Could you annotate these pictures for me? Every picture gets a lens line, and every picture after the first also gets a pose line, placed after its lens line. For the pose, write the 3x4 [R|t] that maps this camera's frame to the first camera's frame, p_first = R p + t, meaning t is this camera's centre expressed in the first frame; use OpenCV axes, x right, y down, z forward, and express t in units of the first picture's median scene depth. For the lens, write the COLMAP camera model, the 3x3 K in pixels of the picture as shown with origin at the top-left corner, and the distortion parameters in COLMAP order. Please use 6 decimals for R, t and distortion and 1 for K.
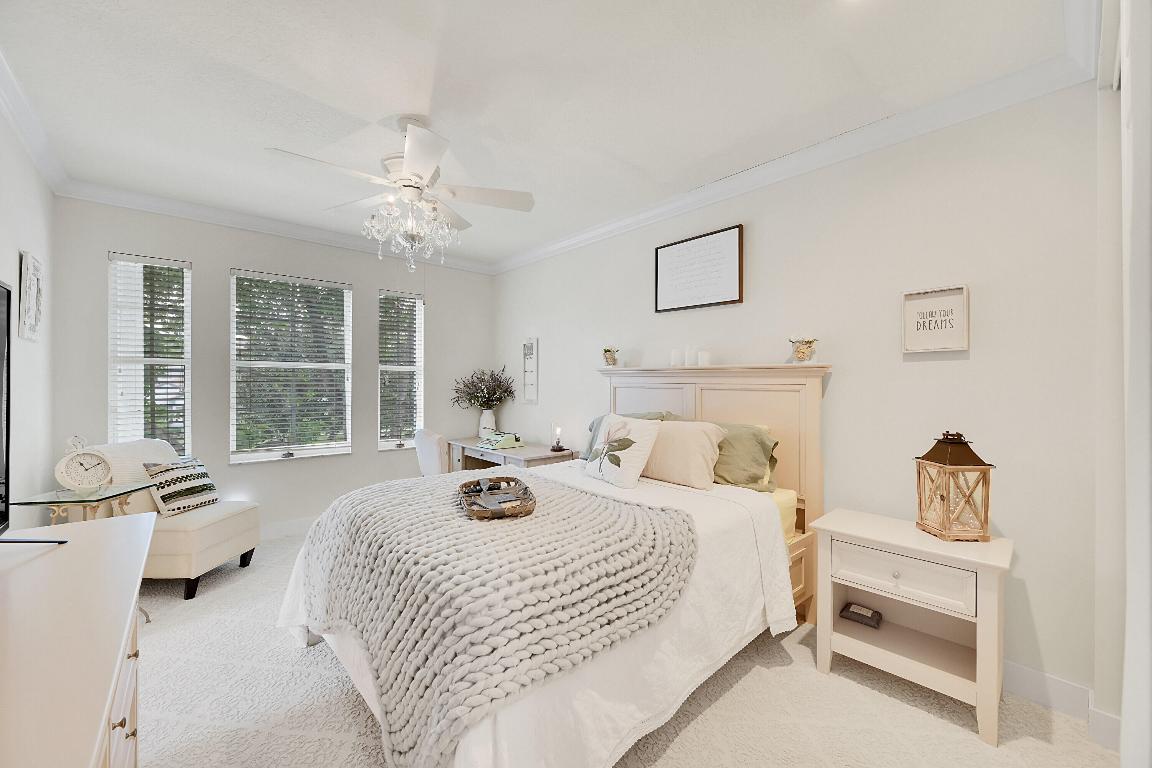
lens RADIAL K [[456.0, 0, 579.9], [0, 456.0, 382.8], [0, 0, 1]] dist [-0.002577, -0.000394]
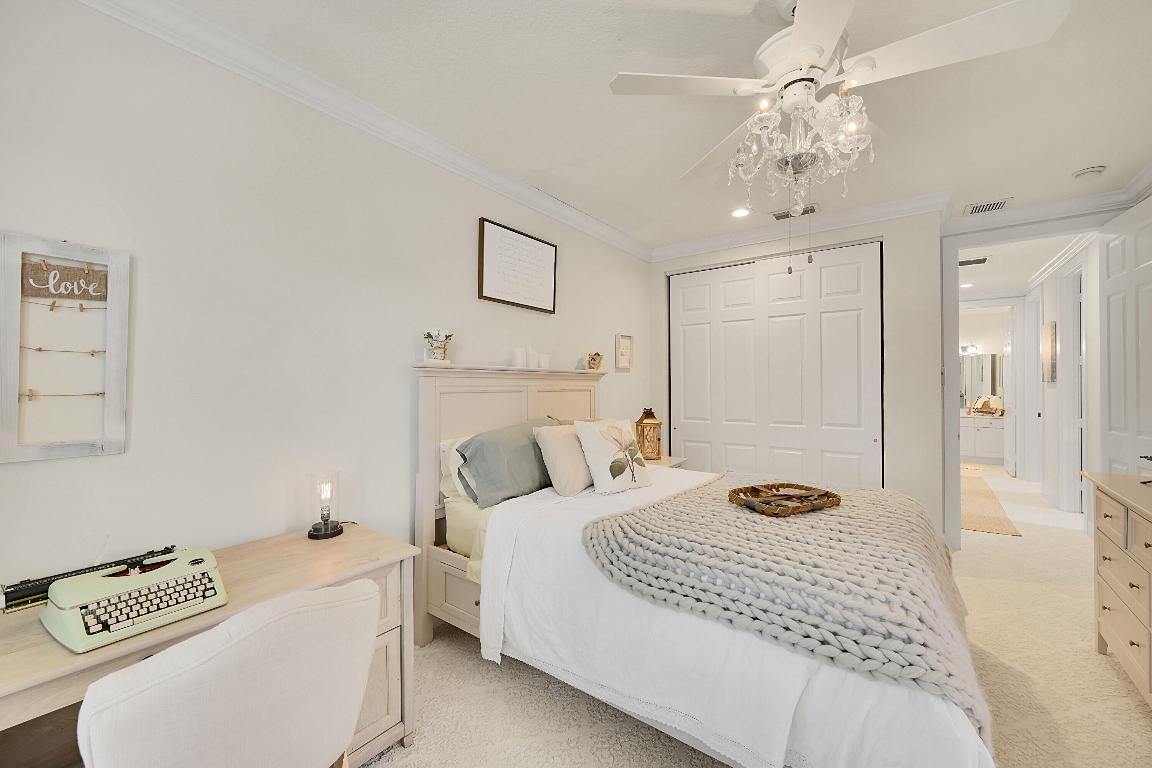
lens RADIAL K [[456.0, 0, 579.9], [0, 456.0, 382.8], [0, 0, 1]] dist [-0.002577, -0.000394]
pose [[-0.200858, -0.003944, 0.979612, -0.729779], [0.000492, 0.999991, 0.004126, -0.009109], [-0.979620, 0.001311, -0.200855, 1.103923]]
